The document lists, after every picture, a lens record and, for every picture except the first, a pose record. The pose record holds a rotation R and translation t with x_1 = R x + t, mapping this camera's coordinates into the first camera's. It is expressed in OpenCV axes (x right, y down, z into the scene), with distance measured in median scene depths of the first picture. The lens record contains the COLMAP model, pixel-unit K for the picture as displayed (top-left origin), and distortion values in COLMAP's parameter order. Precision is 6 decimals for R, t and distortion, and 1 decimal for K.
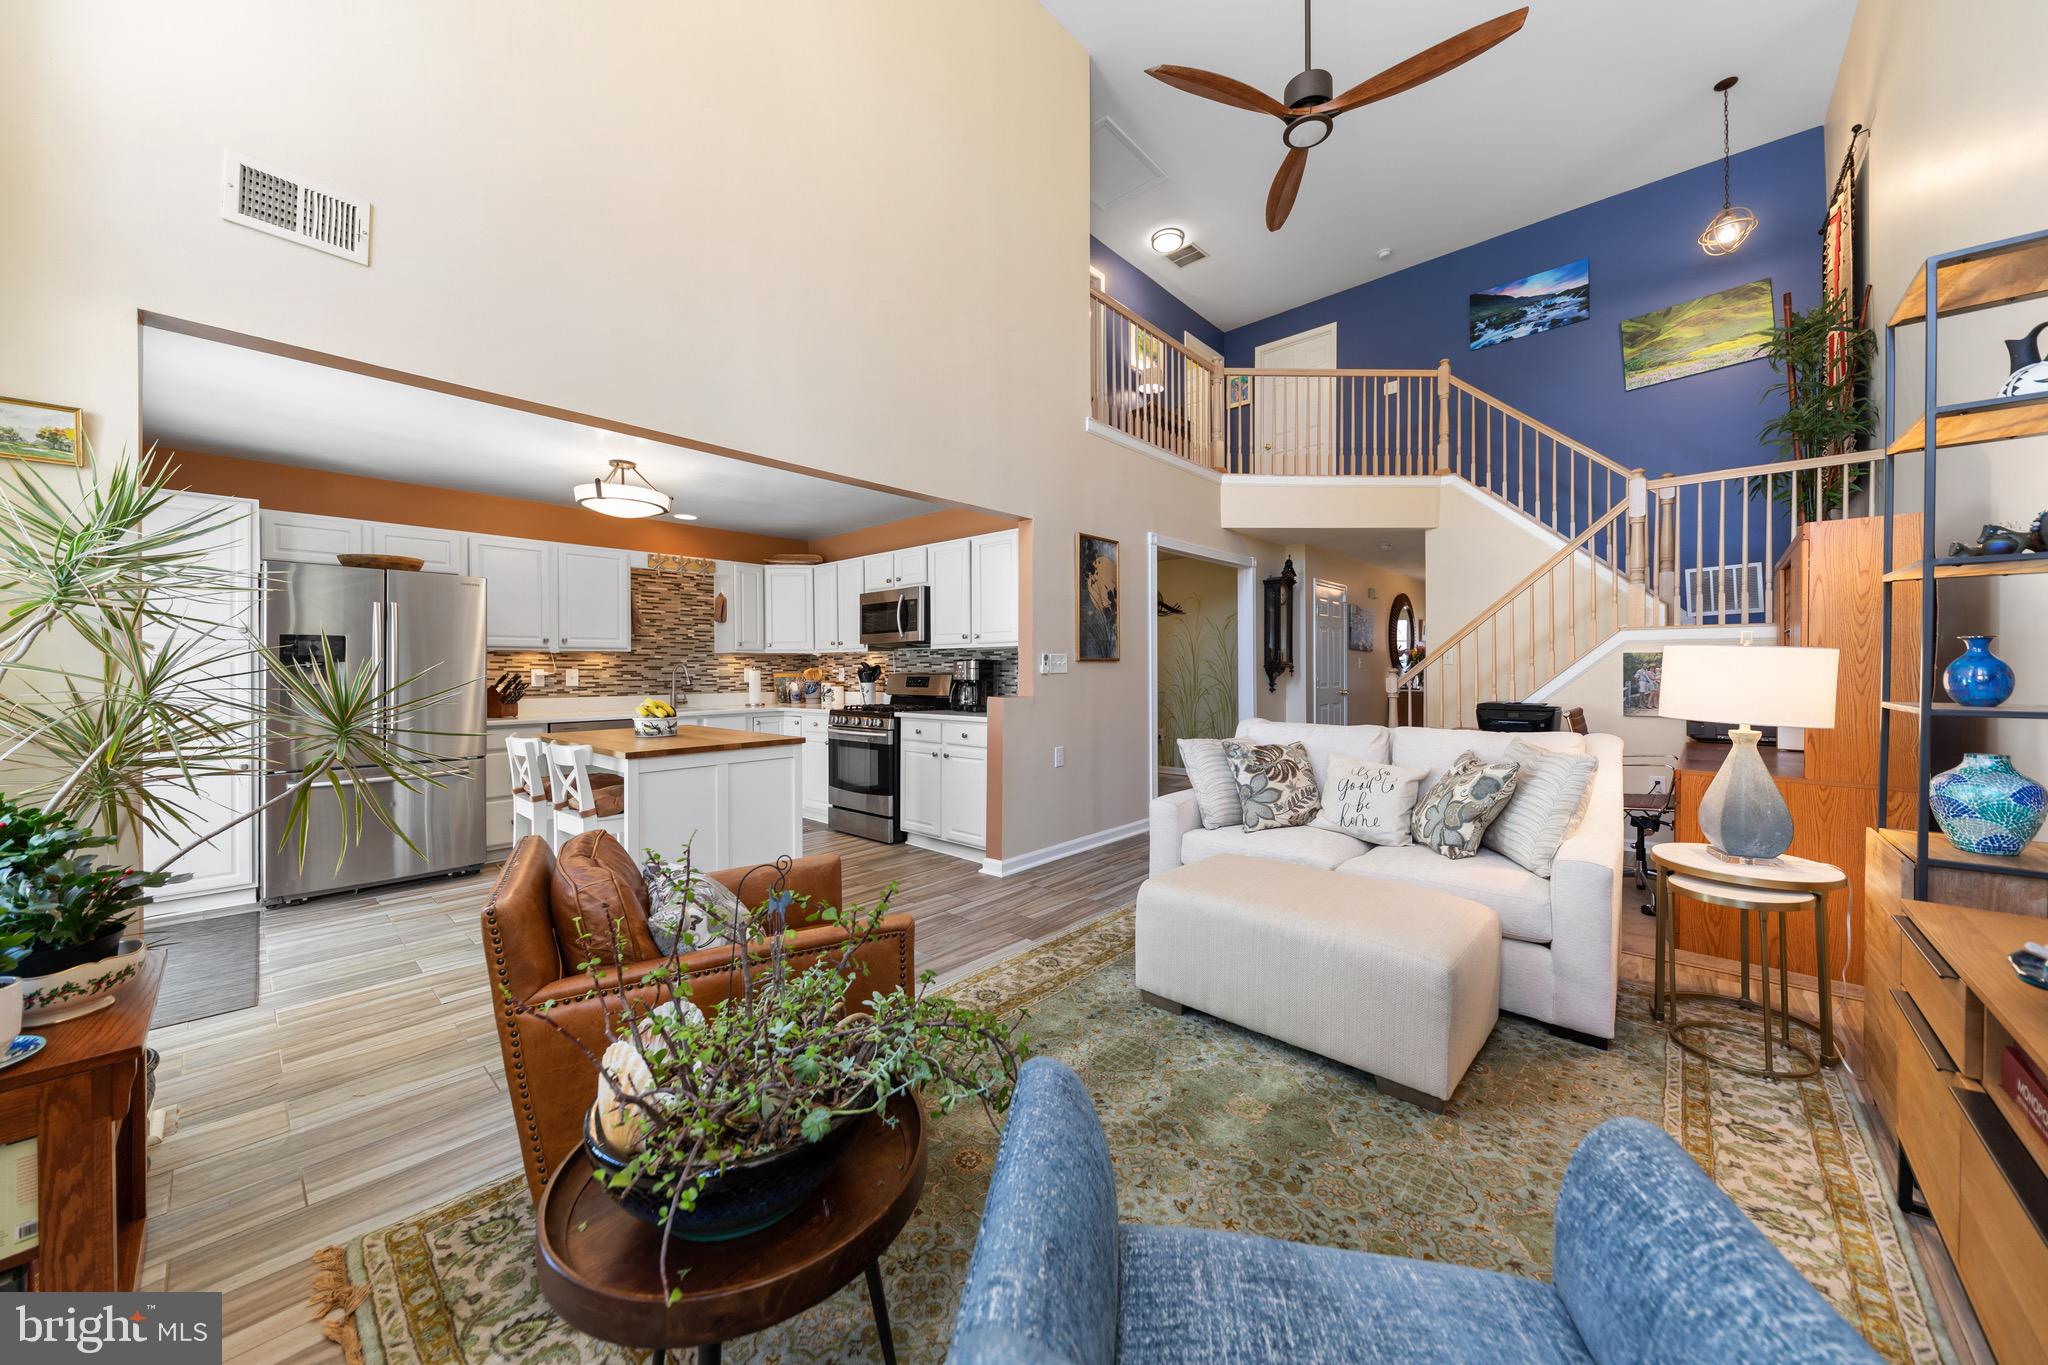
lens RADIAL K [[706.9, 0, 1011.0], [0, 706.9, 674.4], [0, 0, 1]] dist [0.007049, -0.001985]
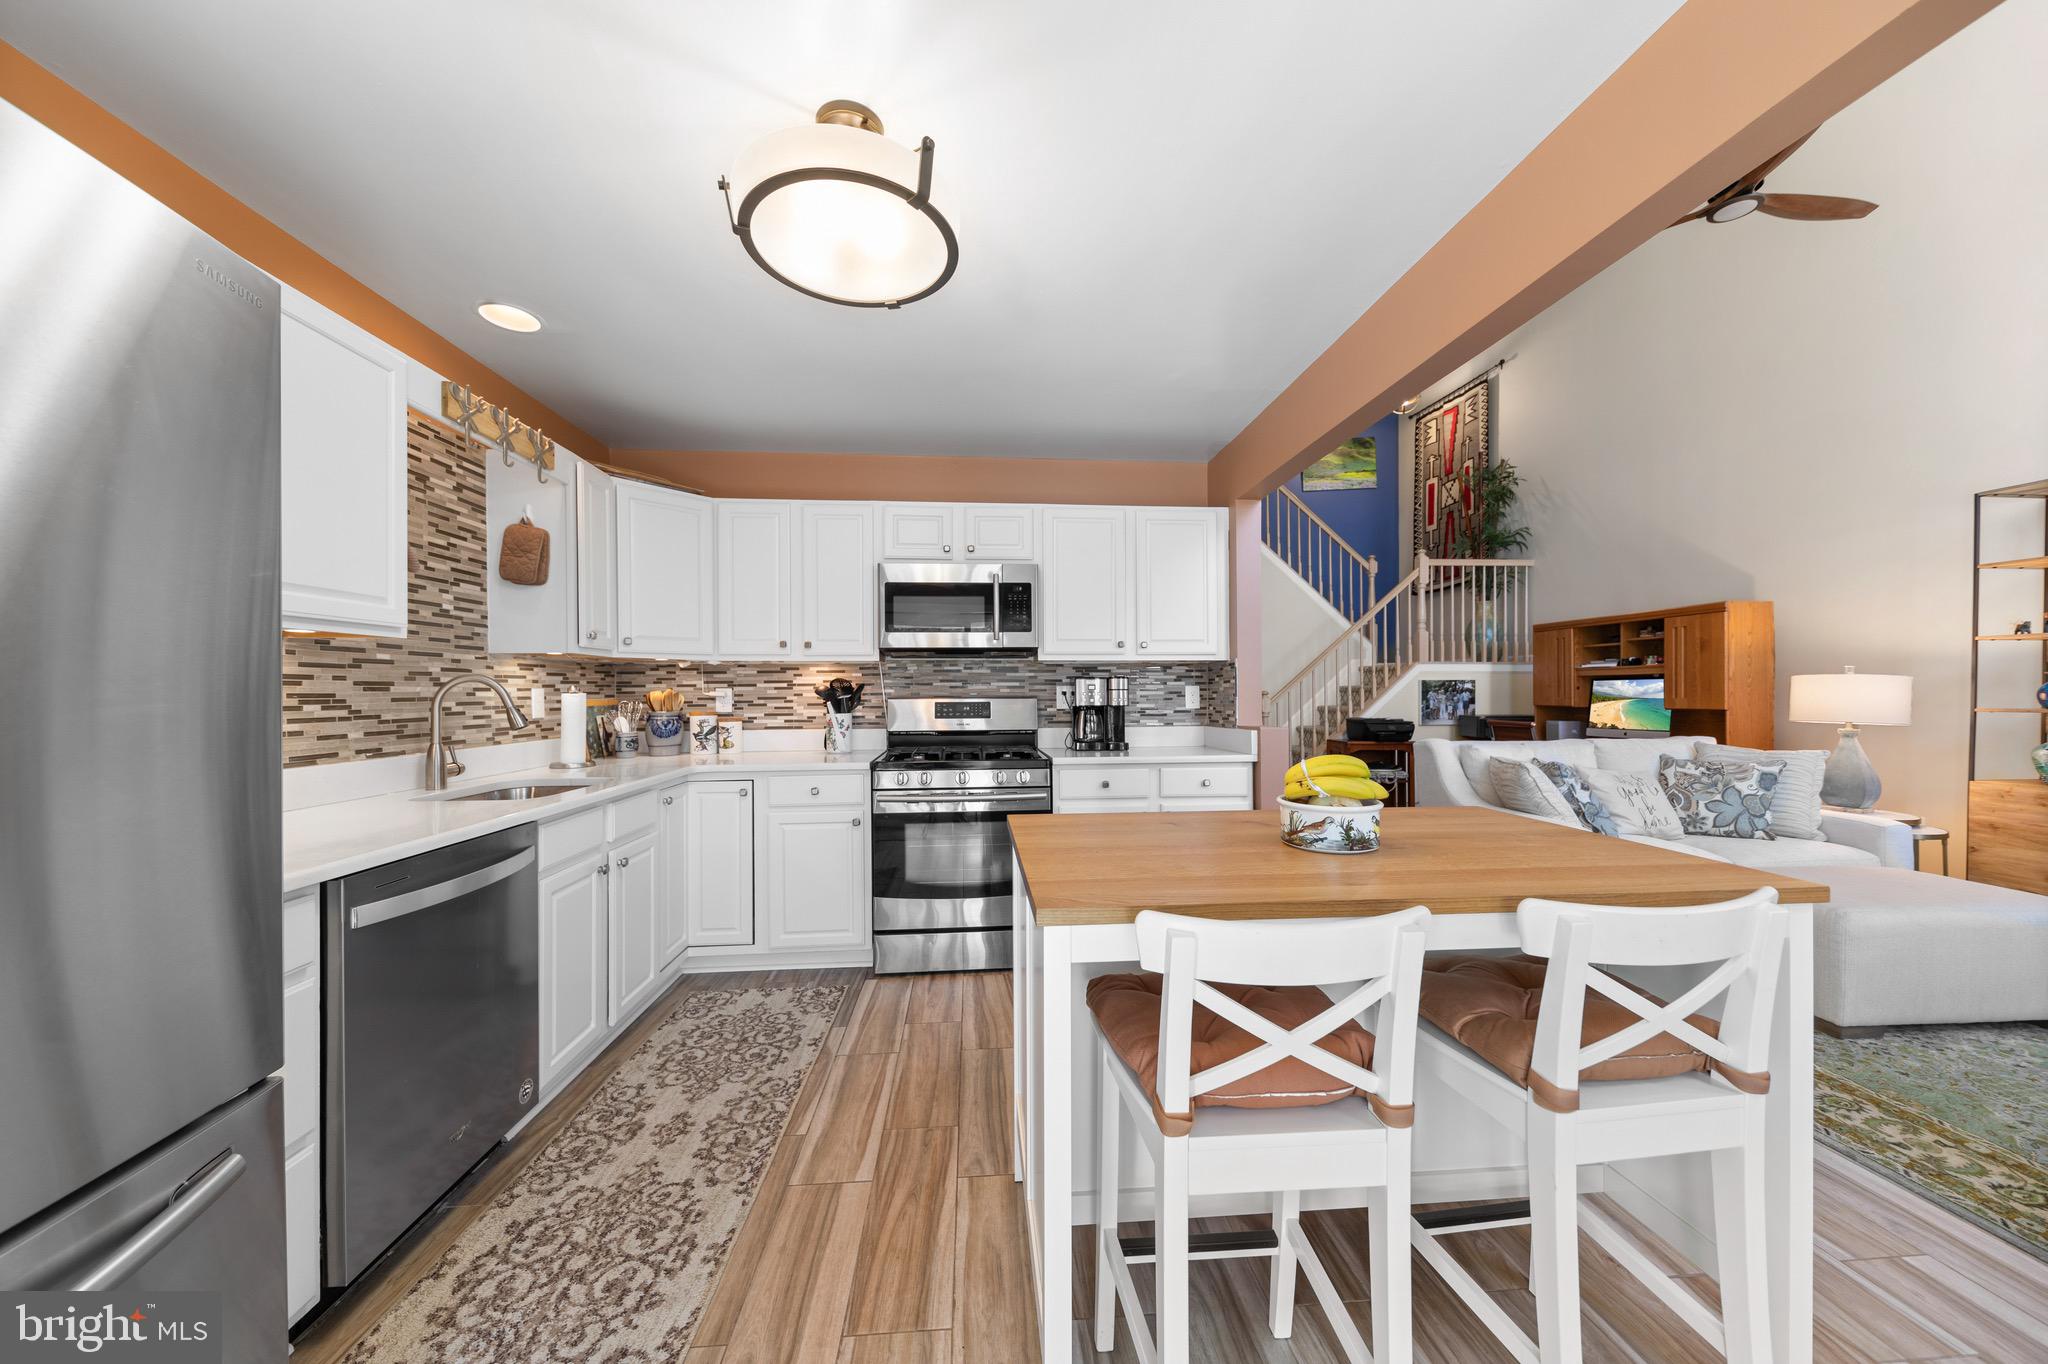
lens RADIAL K [[706.9, 0, 1014.5], [0, 706.9, 686.8], [0, 0, 1]] dist [0.007049, -0.001985]
pose [[0.683570, 0.006592, 0.729855, -0.547679], [0.005422, 0.999886, -0.014110, -0.001272], [-0.729865, 0.013602, 0.683456, 0.496529]]
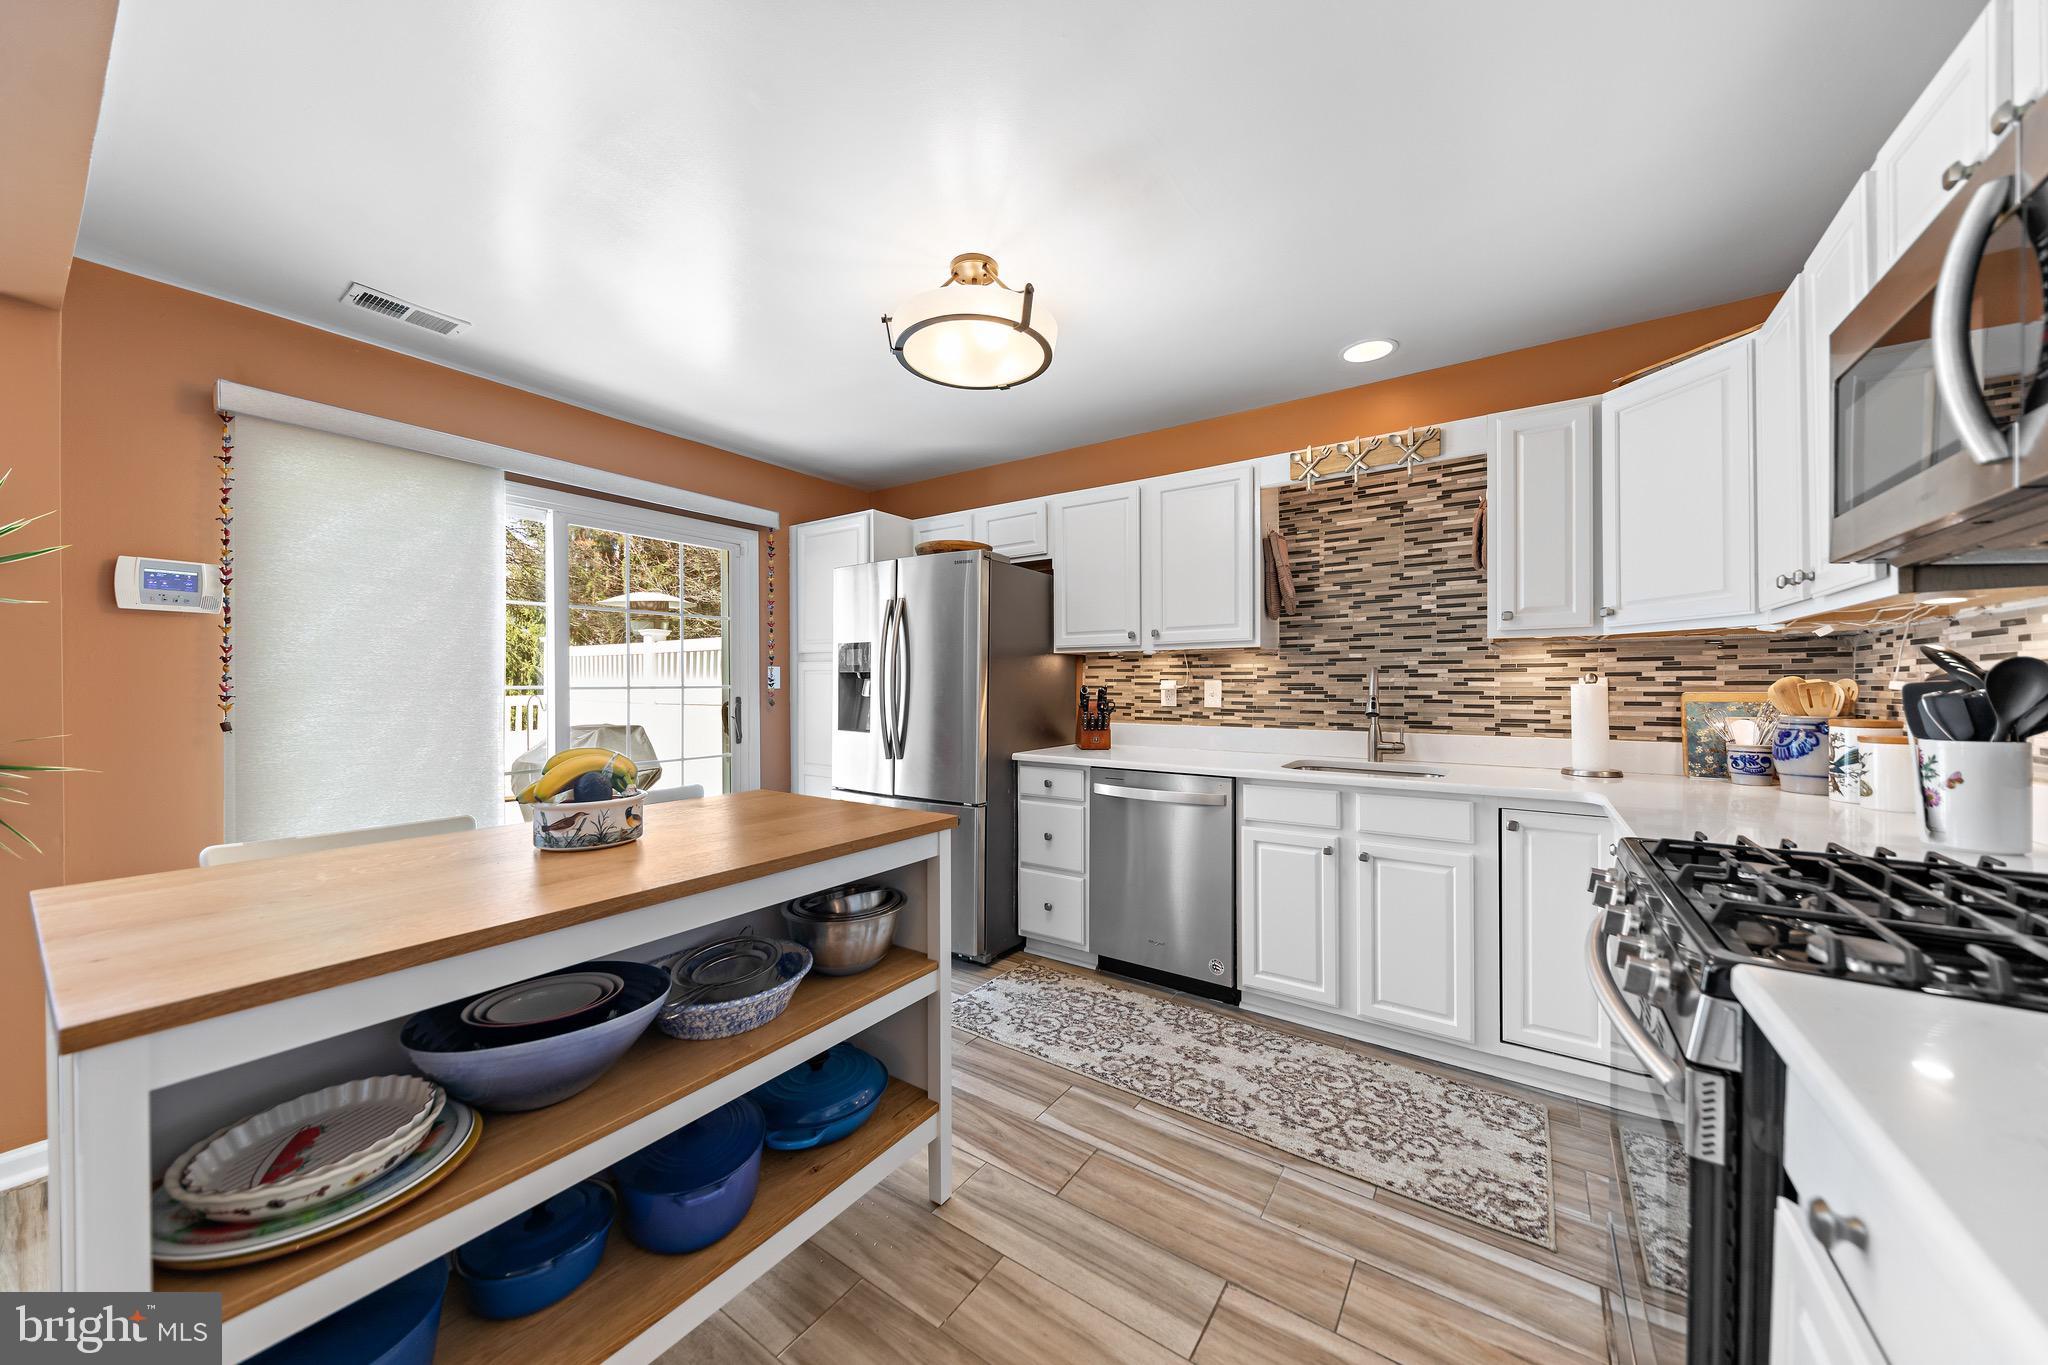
lens RADIAL K [[706.9, 0, 1032.7], [0, 706.9, 684.3], [0, 0, 1]] dist [0.007049, -0.001985]
pose [[0.150041, 0.005411, -0.988665, -0.031343], [-0.005928, 0.999972, 0.004573, -0.005061], [0.988662, 0.005174, 0.150068, 0.698474]]
